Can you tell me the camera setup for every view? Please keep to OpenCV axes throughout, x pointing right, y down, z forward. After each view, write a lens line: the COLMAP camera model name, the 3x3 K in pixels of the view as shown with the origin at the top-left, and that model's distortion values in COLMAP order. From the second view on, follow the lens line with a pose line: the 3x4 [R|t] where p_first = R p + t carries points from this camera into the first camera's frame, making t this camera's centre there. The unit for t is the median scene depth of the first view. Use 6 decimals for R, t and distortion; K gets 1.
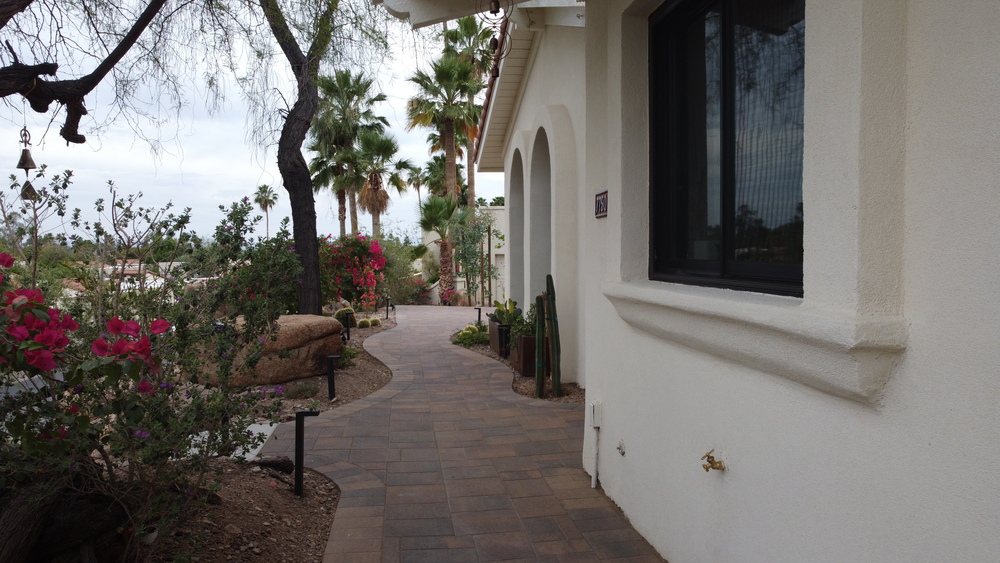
lens RADIAL K [[753.1, 0, 500.6], [0, 753.1, 279.6], [0, 0, 1]] dist [0.016204, -0.014770]
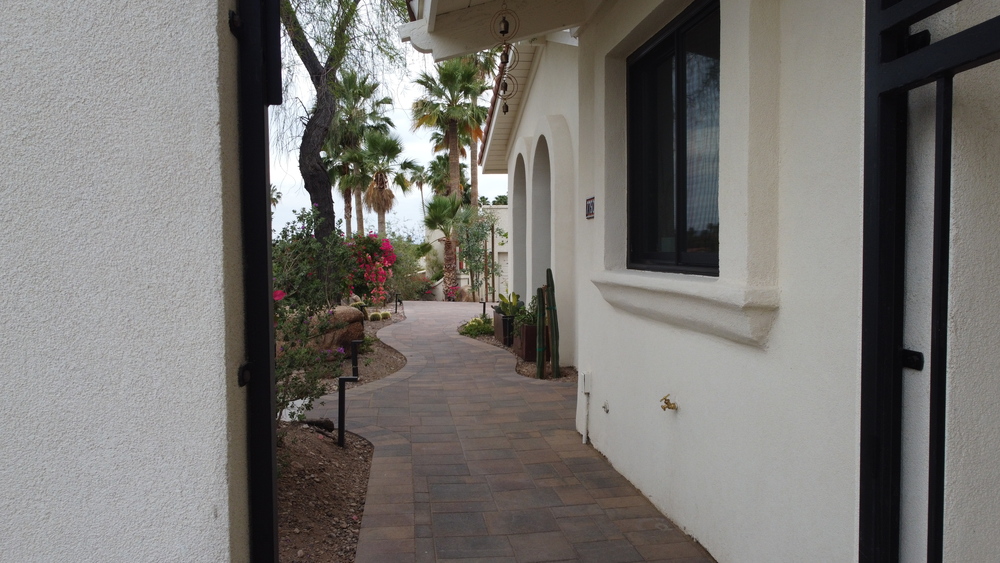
lens RADIAL K [[753.1, 0, 499.4], [0, 753.1, 282.8], [0, 0, 1]] dist [0.016204, -0.014770]
pose [[0.999991, 0.000457, -0.004315, -0.005017], [-0.000430, 0.999980, 0.006295, 0.009019], [0.004318, -0.006293, 0.999971, -0.143575]]
